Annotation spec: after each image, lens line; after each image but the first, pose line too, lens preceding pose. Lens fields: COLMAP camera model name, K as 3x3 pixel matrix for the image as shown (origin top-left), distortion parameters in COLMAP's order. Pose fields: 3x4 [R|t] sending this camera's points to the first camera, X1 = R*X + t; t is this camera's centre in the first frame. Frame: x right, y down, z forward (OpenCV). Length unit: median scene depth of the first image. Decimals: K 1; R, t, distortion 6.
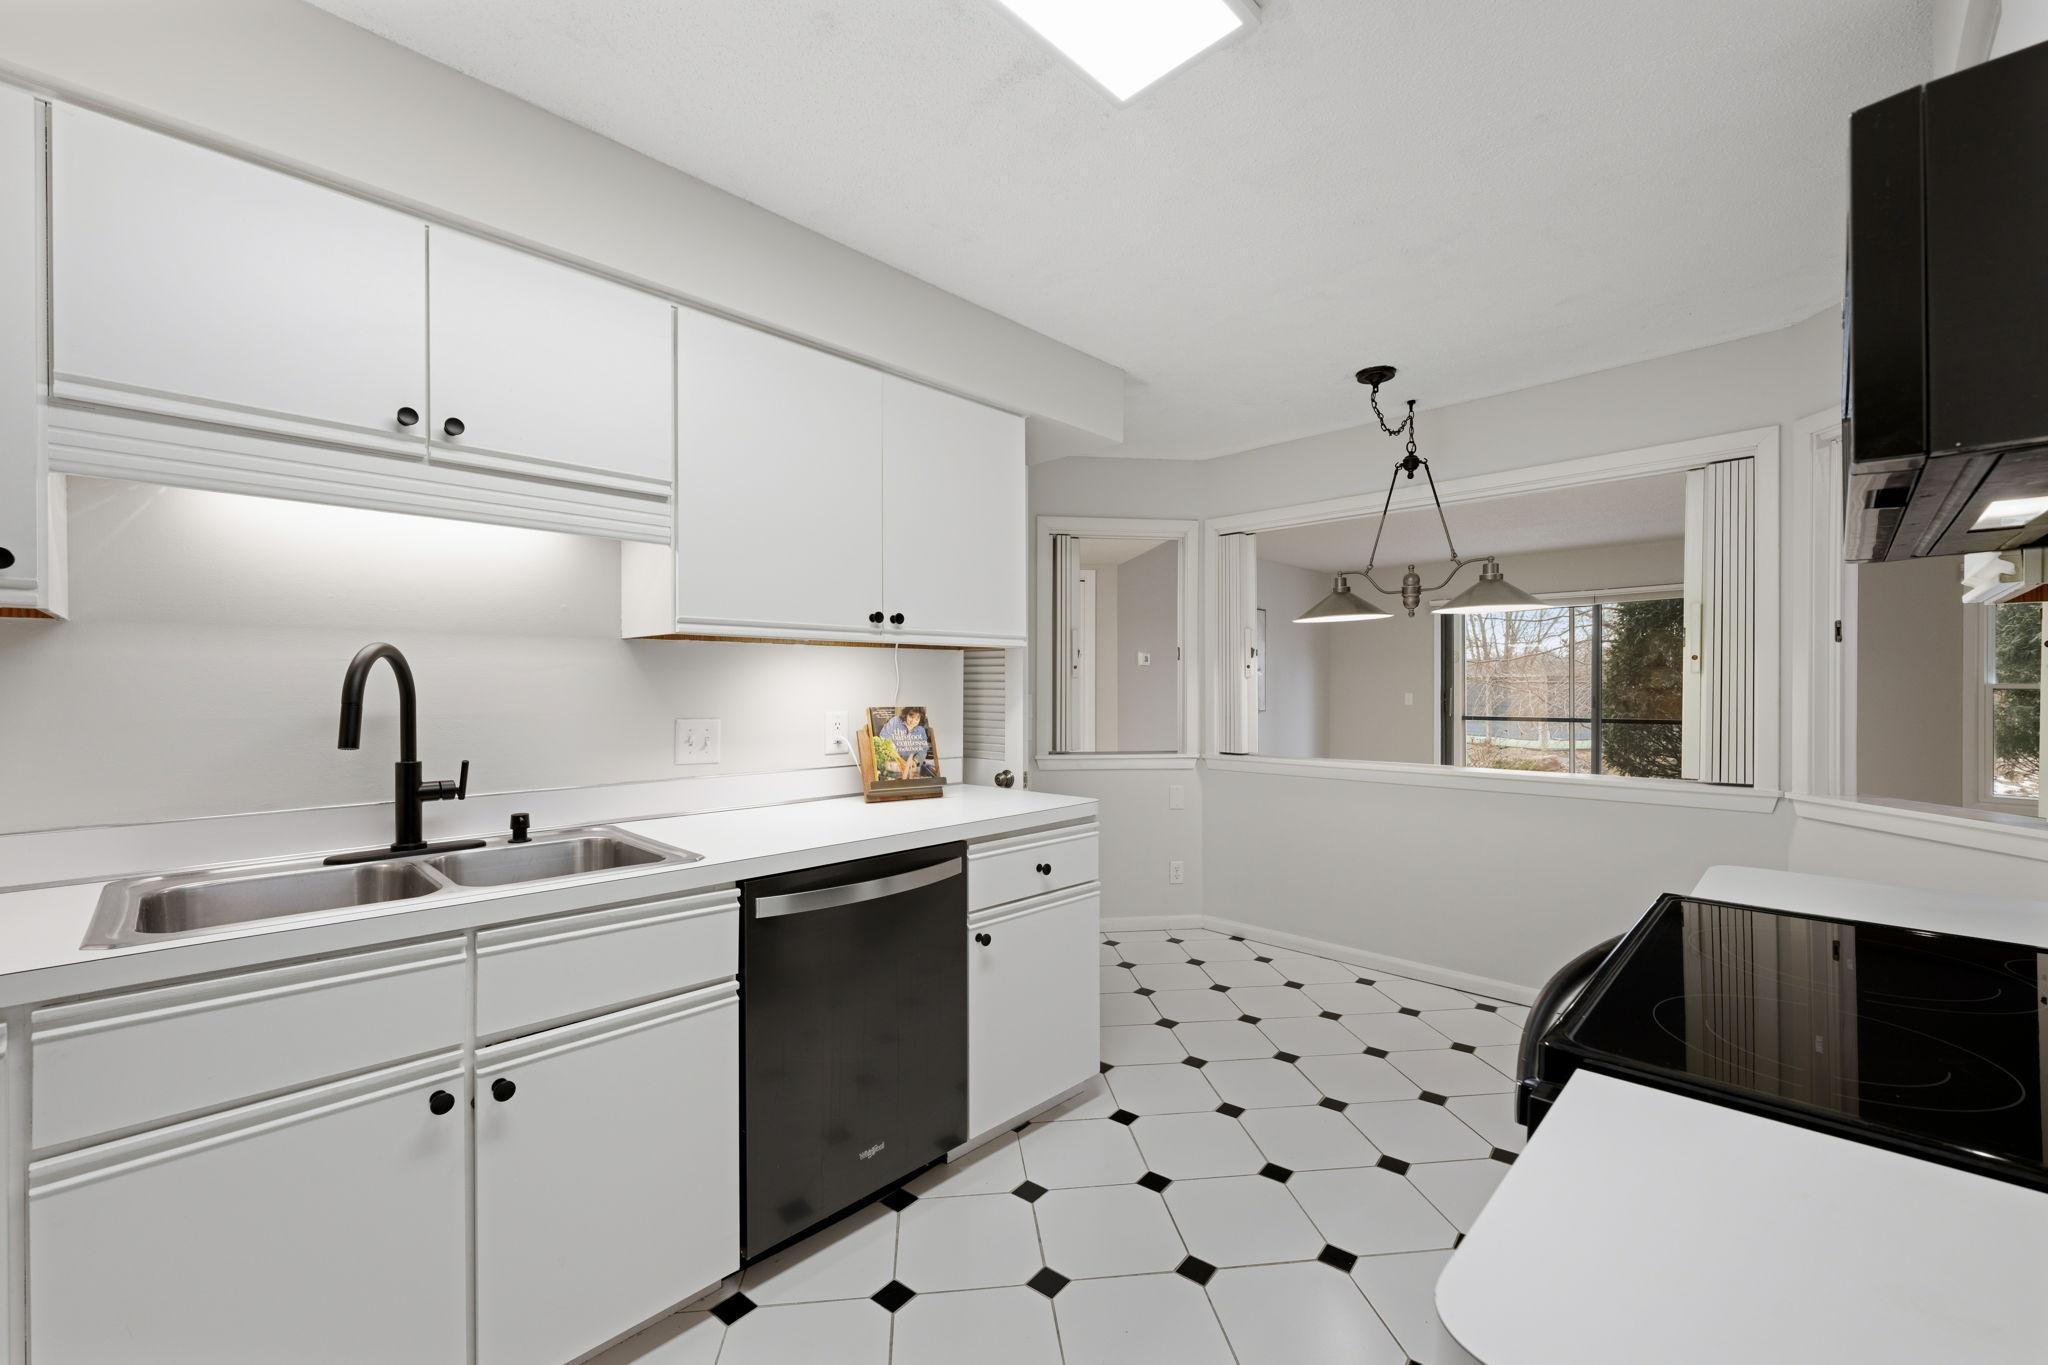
lens RADIAL K [[835.3, 0, 1028.7], [0, 835.3, 683.4], [0, 0, 1]] dist [0.008323, 0.000401]
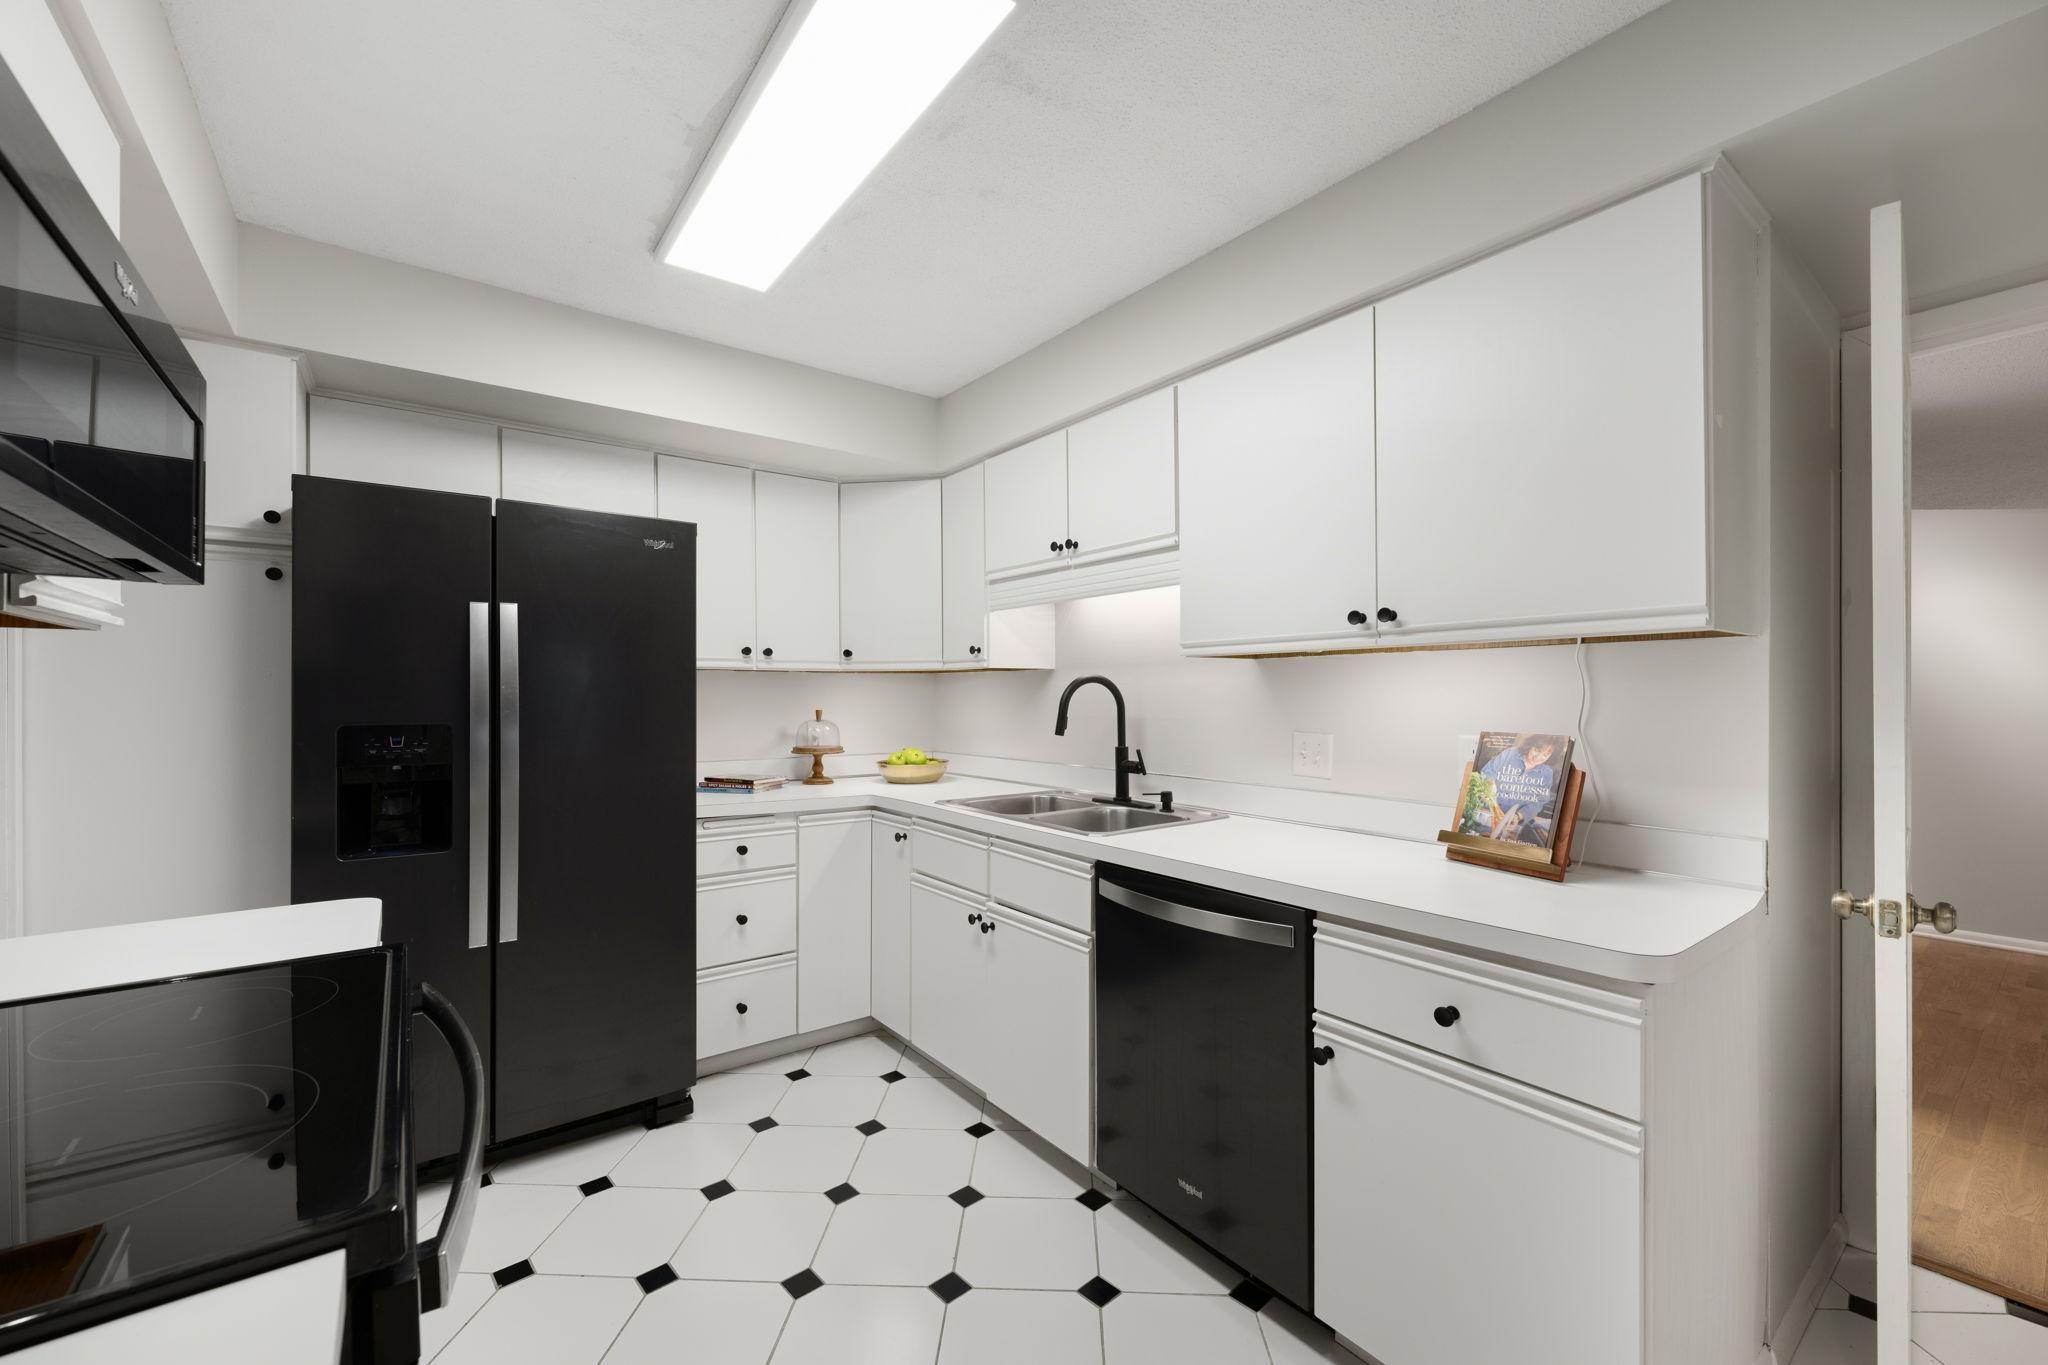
lens RADIAL K [[835.3, 0, 1030.6], [0, 835.3, 689.4], [0, 0, 1]] dist [0.008323, 0.000401]
pose [[-0.155826, -0.002602, -0.987781, 0.699435], [0.007671, 0.999963, -0.003844, -0.009775], [0.987755, -0.008176, -0.155801, 0.861768]]
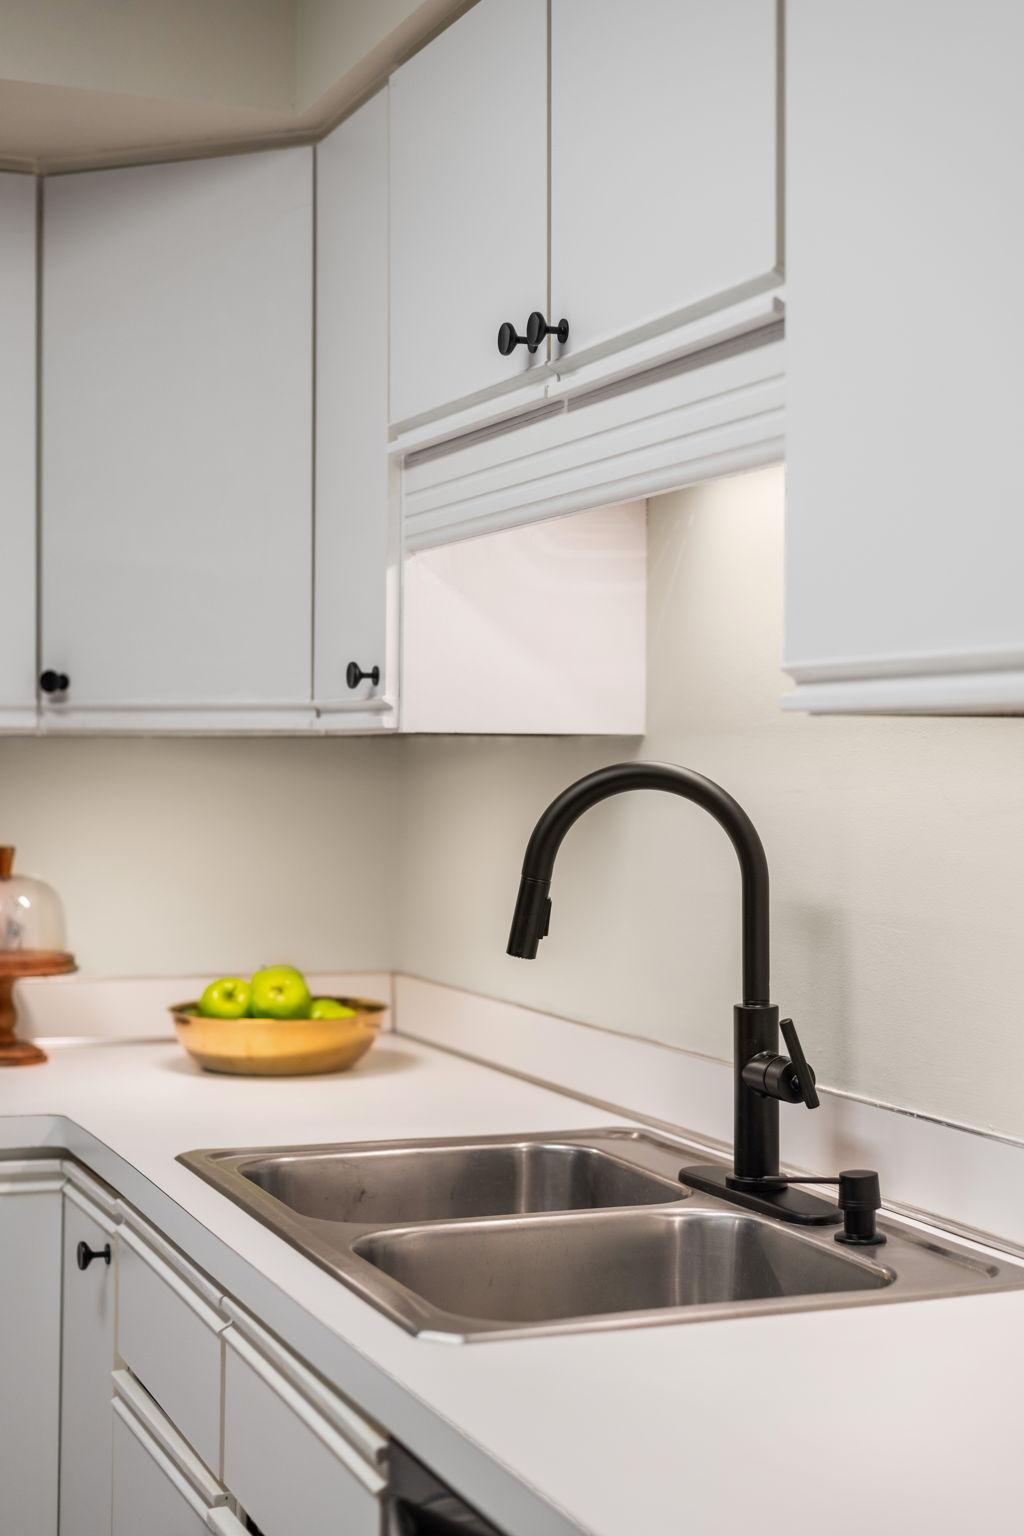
lens RADIAL K [[2314.5, 0, 511.6], [0, 2314.5, 768.8], [0, 0, 1]] dist [-0.035989, 0.000000]
pose [[-0.405731, 0.004051, -0.913983, 0.418423], [-0.000603, 0.999989, 0.004700, -0.038134], [0.913992, 0.002458, -0.405724, 1.126664]]
